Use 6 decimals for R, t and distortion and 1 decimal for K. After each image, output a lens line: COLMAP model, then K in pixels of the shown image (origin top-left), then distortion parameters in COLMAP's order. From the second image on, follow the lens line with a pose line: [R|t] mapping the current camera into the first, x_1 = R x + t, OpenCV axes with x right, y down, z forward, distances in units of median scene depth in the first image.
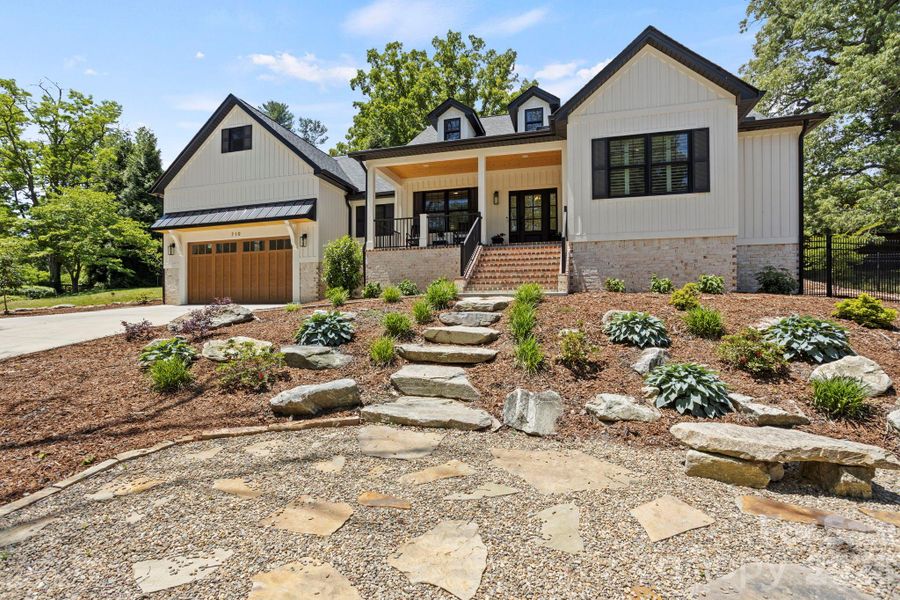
lens RADIAL K [[436.9, 0, 450.1], [0, 436.9, 304.3], [0, 0, 1]] dist [-0.043664, 0.024684]
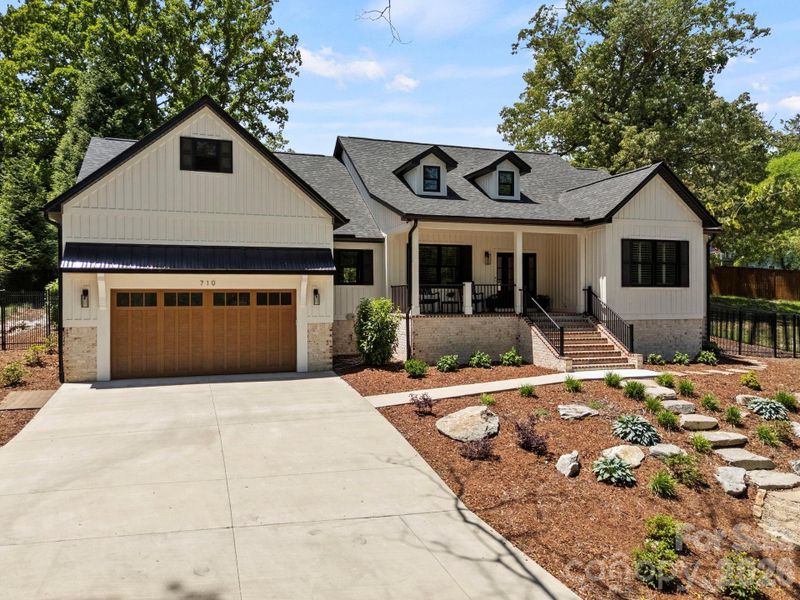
lens RADIAL K [[605.0, 0, 399.3], [0, 605.0, 300.3], [0, 0, 1]] dist [0.015233, 0.002680]
pose [[0.817206, 0.000872, 0.576344, -1.005585], [-0.007137, 0.999937, 0.008606, -0.173321], [-0.576301, -0.011147, 0.817162, -0.064121]]
